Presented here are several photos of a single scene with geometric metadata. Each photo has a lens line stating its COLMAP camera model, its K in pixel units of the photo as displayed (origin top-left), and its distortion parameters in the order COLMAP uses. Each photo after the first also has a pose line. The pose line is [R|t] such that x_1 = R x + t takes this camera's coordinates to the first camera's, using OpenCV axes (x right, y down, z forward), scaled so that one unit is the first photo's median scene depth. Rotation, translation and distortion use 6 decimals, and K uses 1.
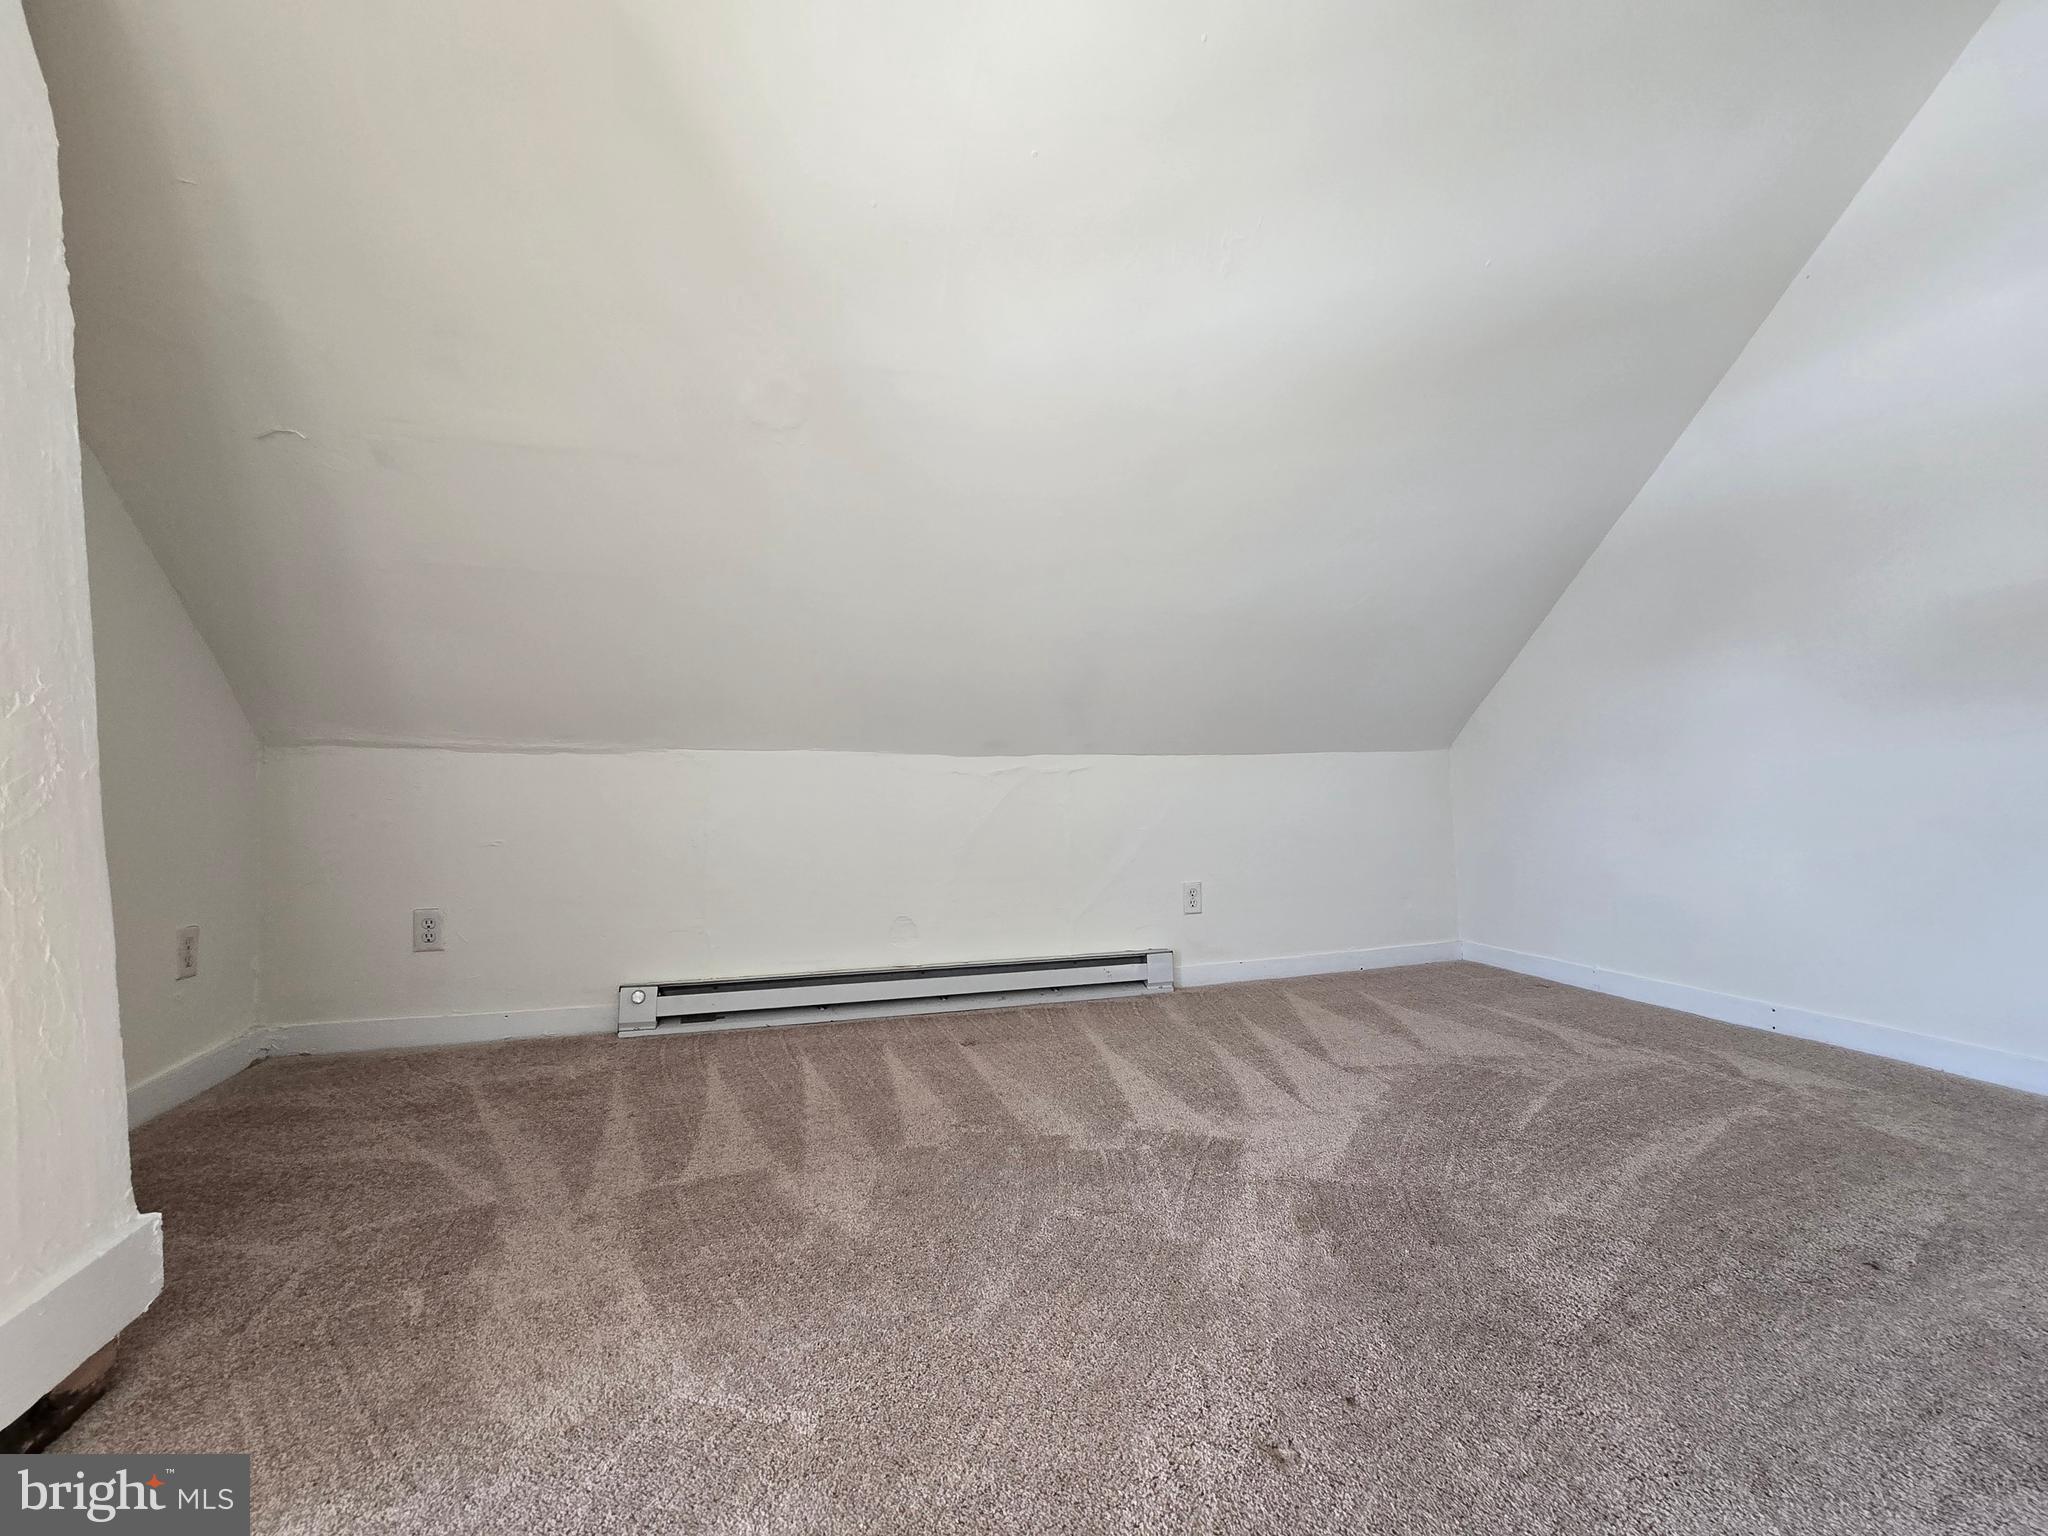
lens RADIAL K [[837.2, 0, 1034.1], [0, 837.2, 770.4], [0, 0, 1]] dist [-0.003092, 0.001876]
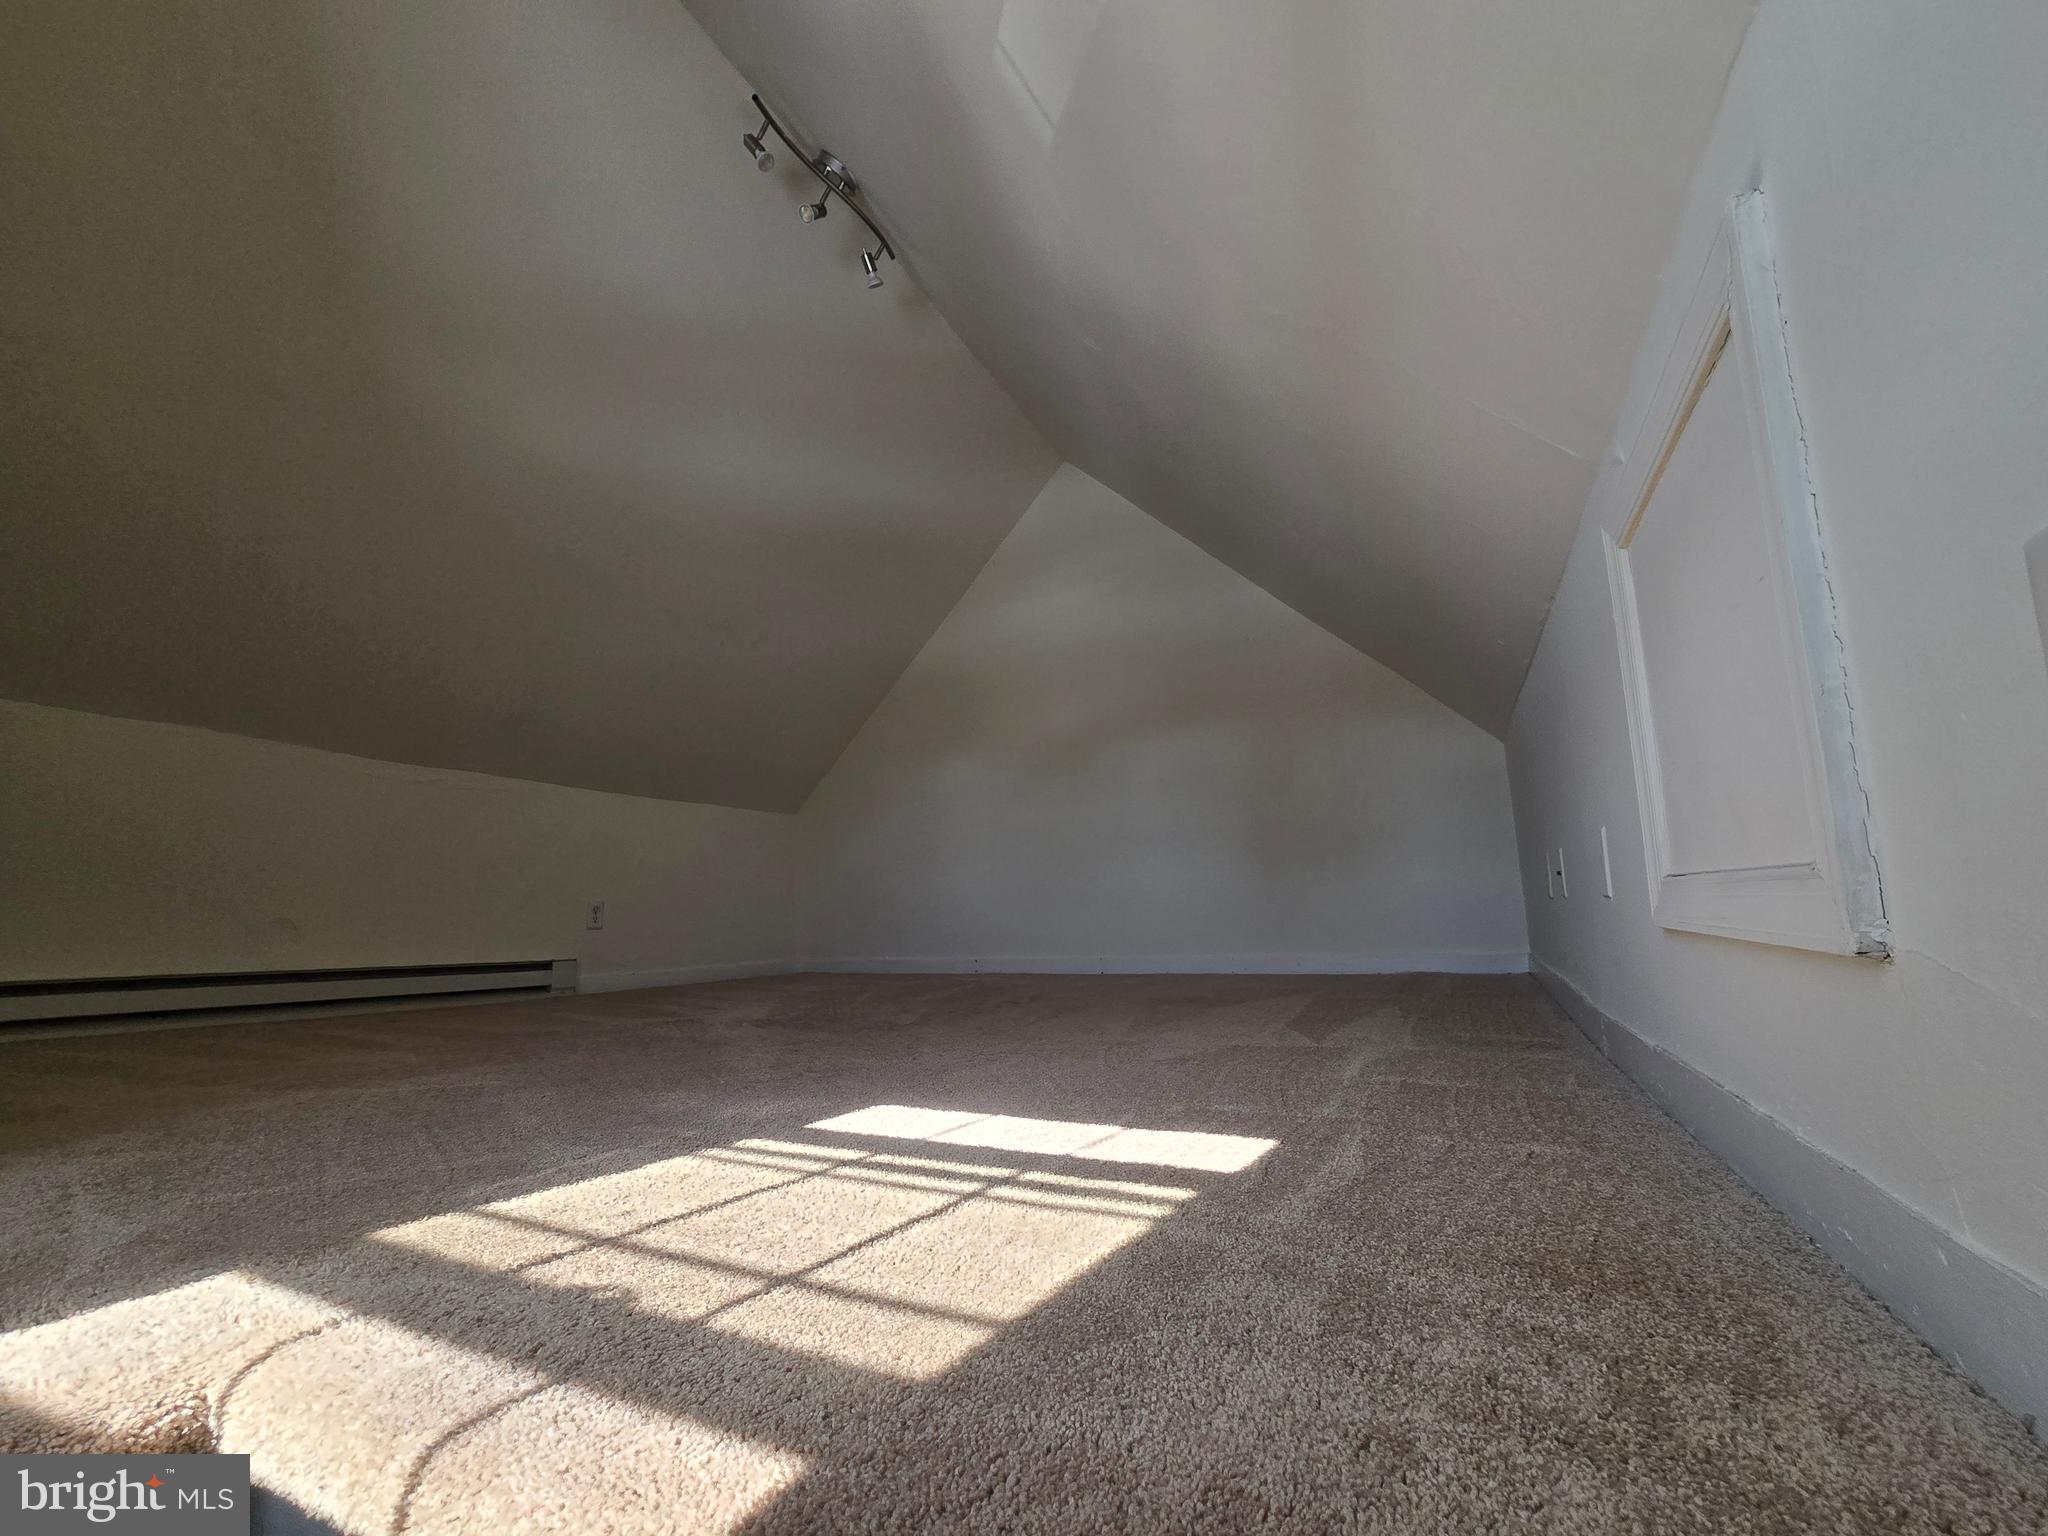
lens RADIAL K [[837.2, 0, 1007.8], [0, 837.2, 769.2], [0, 0, 1]] dist [-0.003092, 0.001876]
pose [[0.715247, 0.125627, 0.687488, -0.409891], [-0.010529, 0.985536, -0.169136, 0.270133], [-0.698792, 0.113736, 0.706225, -0.419584]]
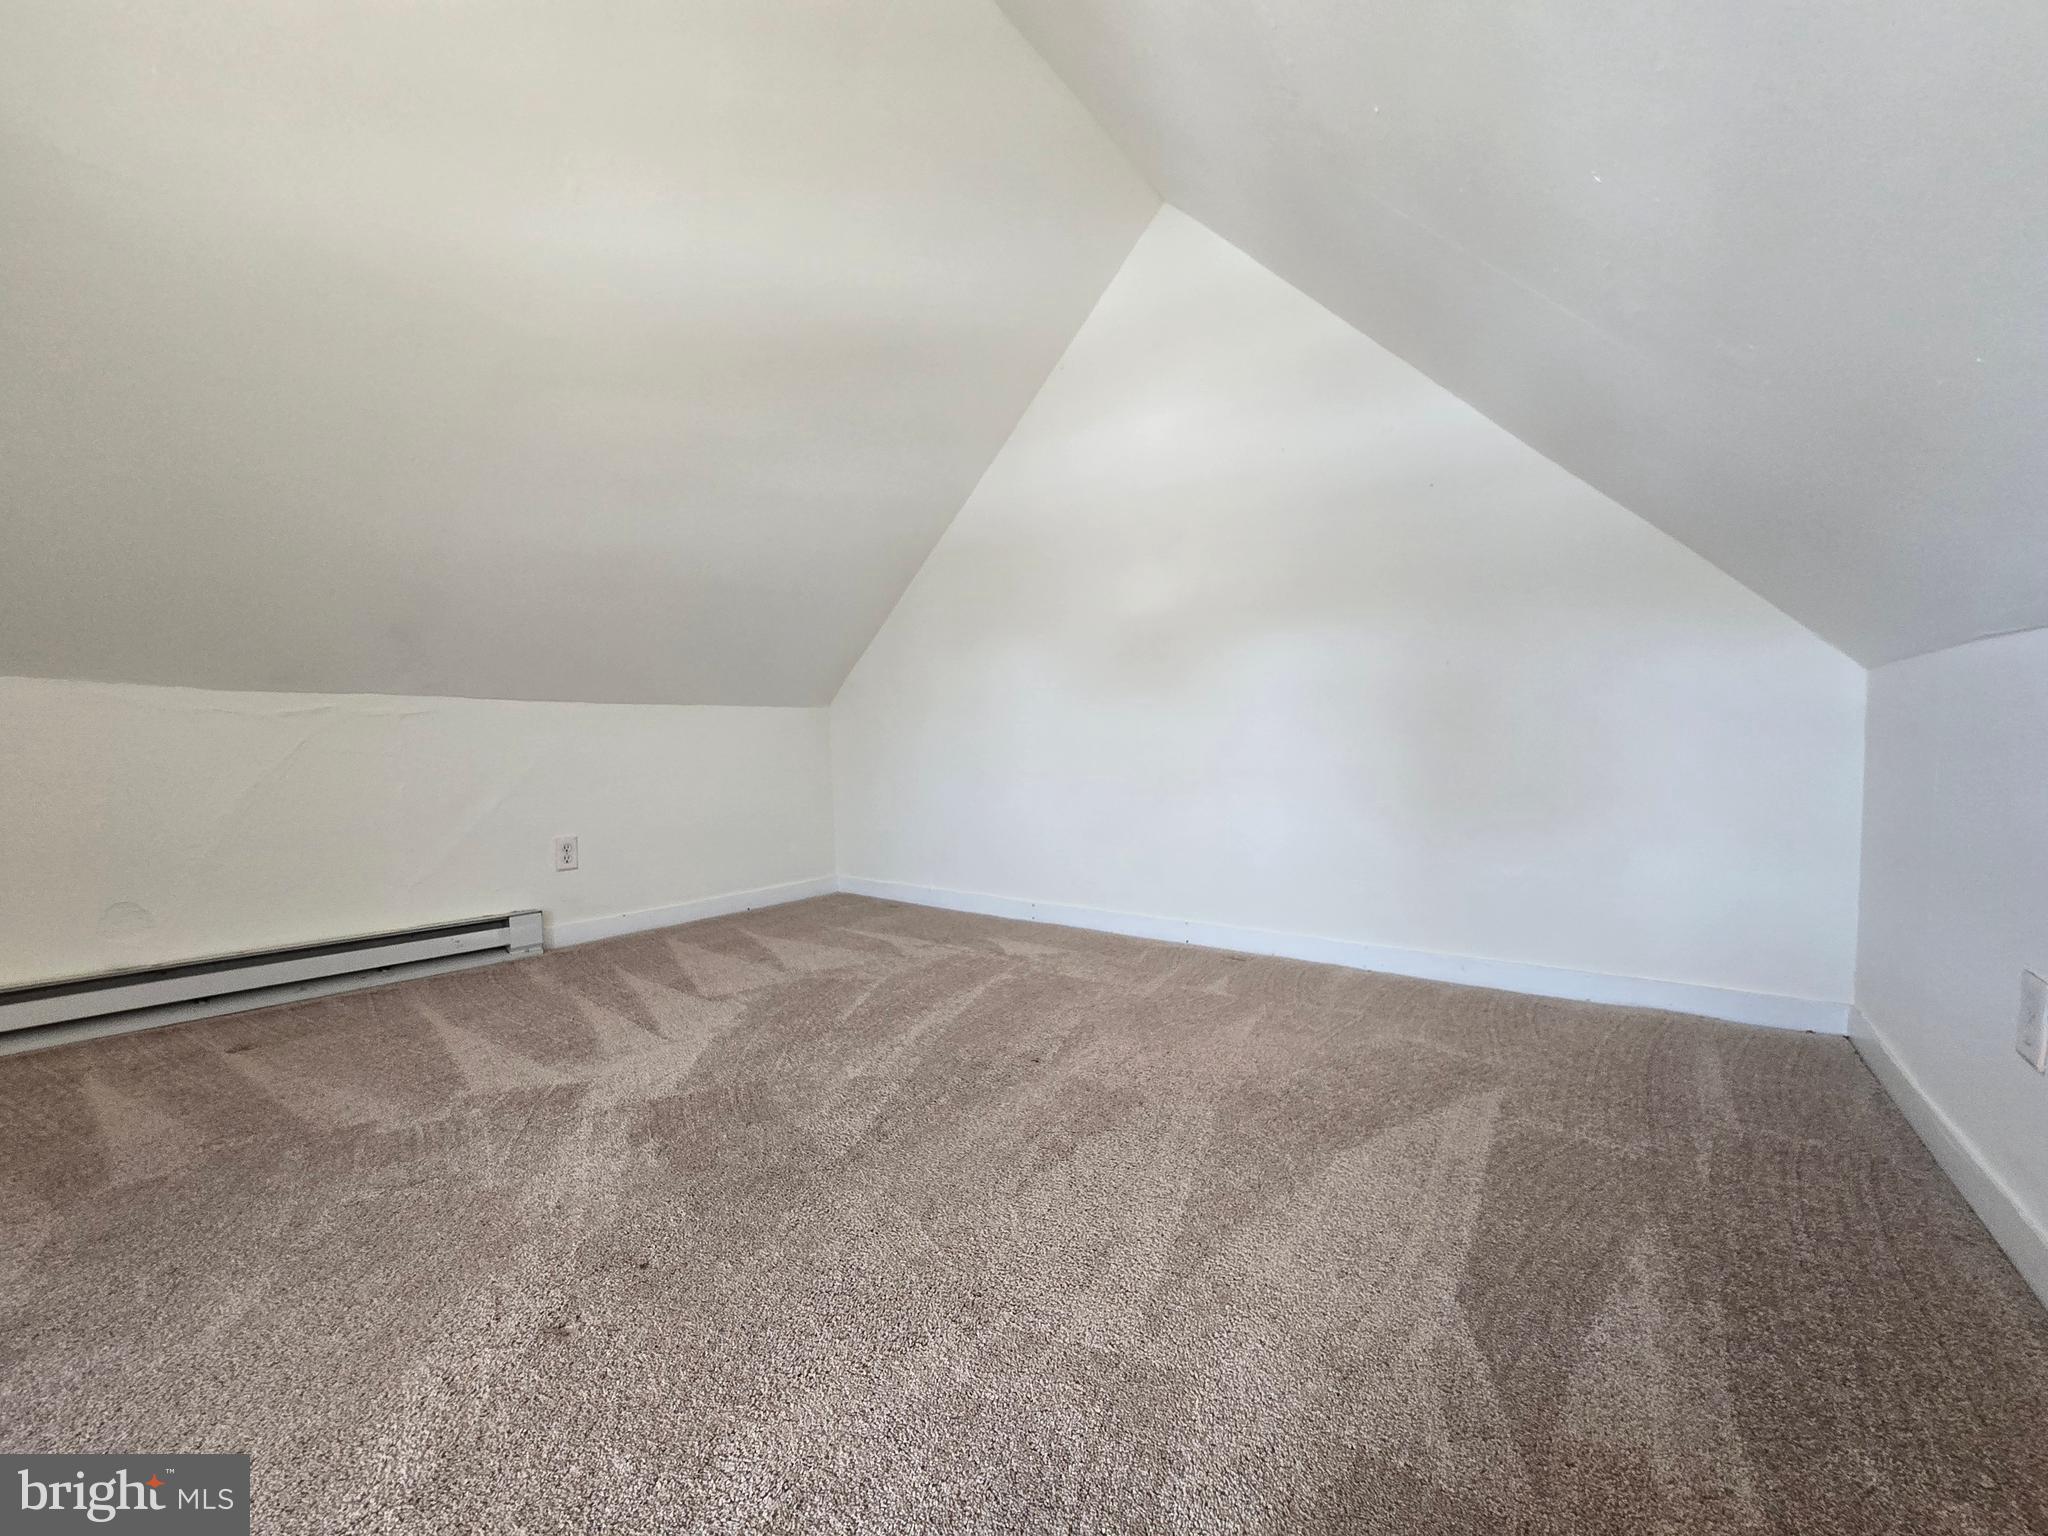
lens RADIAL K [[837.2, 0, 1016.8], [0, 837.2, 776.5], [0, 0, 1]] dist [-0.003092, 0.001876]
pose [[0.800322, -0.012573, 0.599439, 0.058088], [-0.025678, 0.998144, 0.055218, 0.000137], [-0.599021, -0.059584, 0.798513, -0.106668]]
